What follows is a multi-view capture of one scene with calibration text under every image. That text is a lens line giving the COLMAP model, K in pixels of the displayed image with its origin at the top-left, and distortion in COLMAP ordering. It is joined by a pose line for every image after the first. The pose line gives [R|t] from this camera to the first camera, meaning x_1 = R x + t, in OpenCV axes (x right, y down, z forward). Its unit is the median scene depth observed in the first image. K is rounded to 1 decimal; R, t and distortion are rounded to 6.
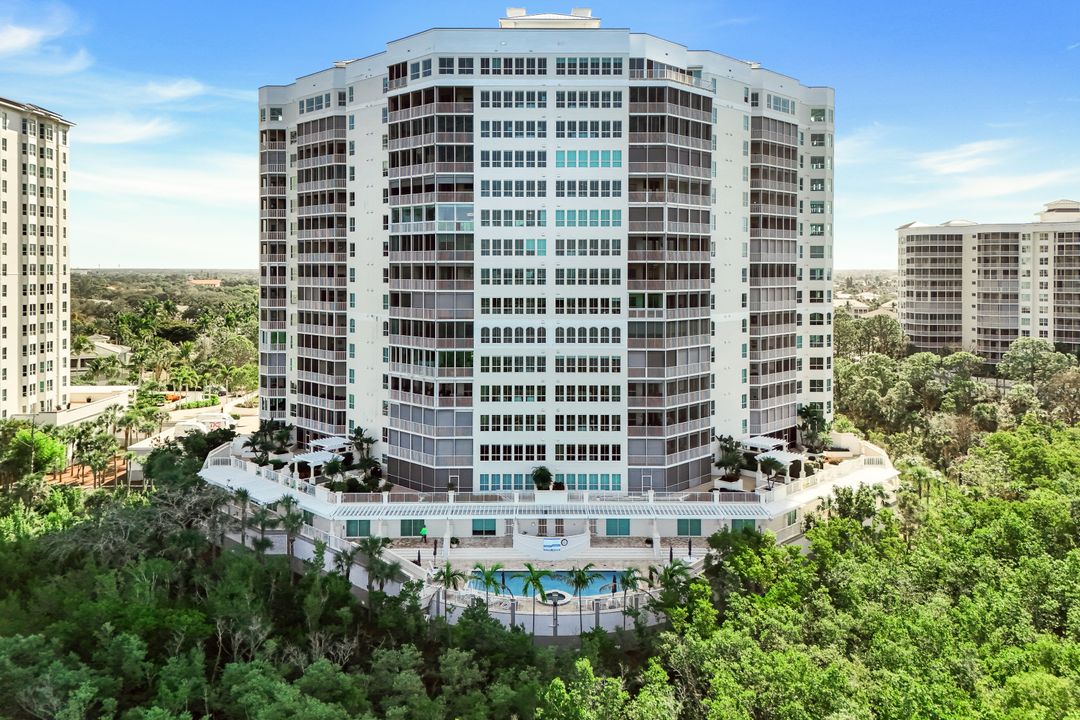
lens RADIAL K [[802.6, 0, 537.6], [0, 802.6, 272.9], [0, 0, 1]] dist [0.078944, -0.000401]
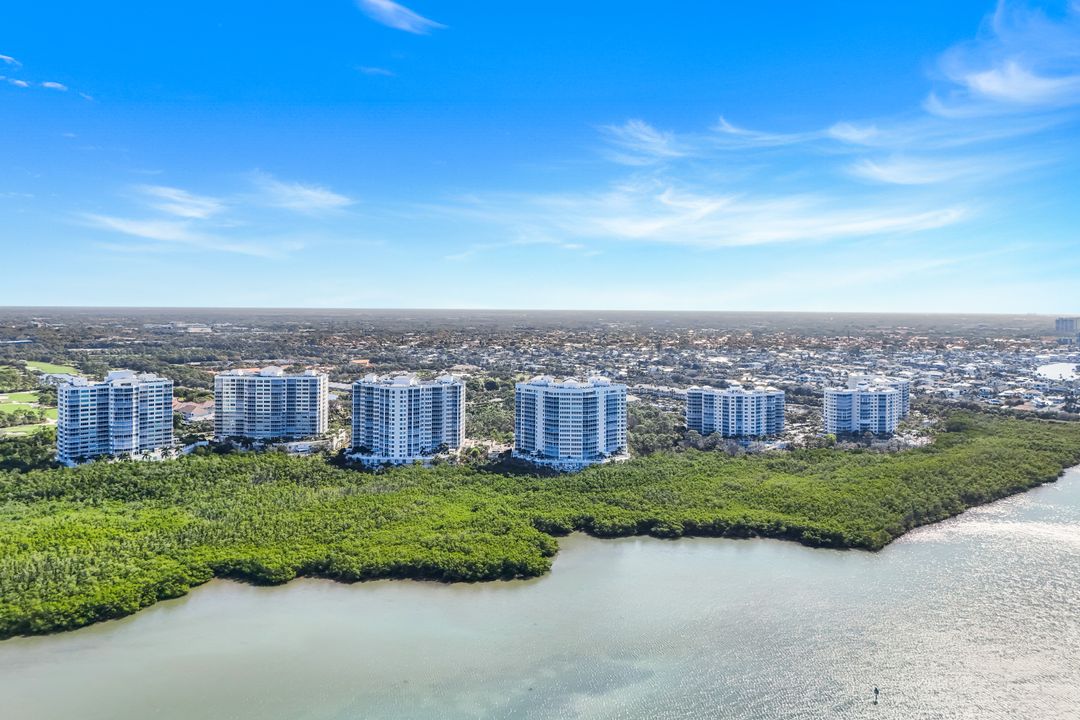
lens RADIAL K [[775.1, 0, 538.9], [0, 775.1, 313.7], [0, 0, 1]] dist [0.065121, 0.000095]
pose [[0.998502, 0.003912, -0.054580, 0.098516], [-0.004001, 0.999991, -0.001515, -0.897661], [0.054574, 0.001731, 0.998508, -5.292572]]
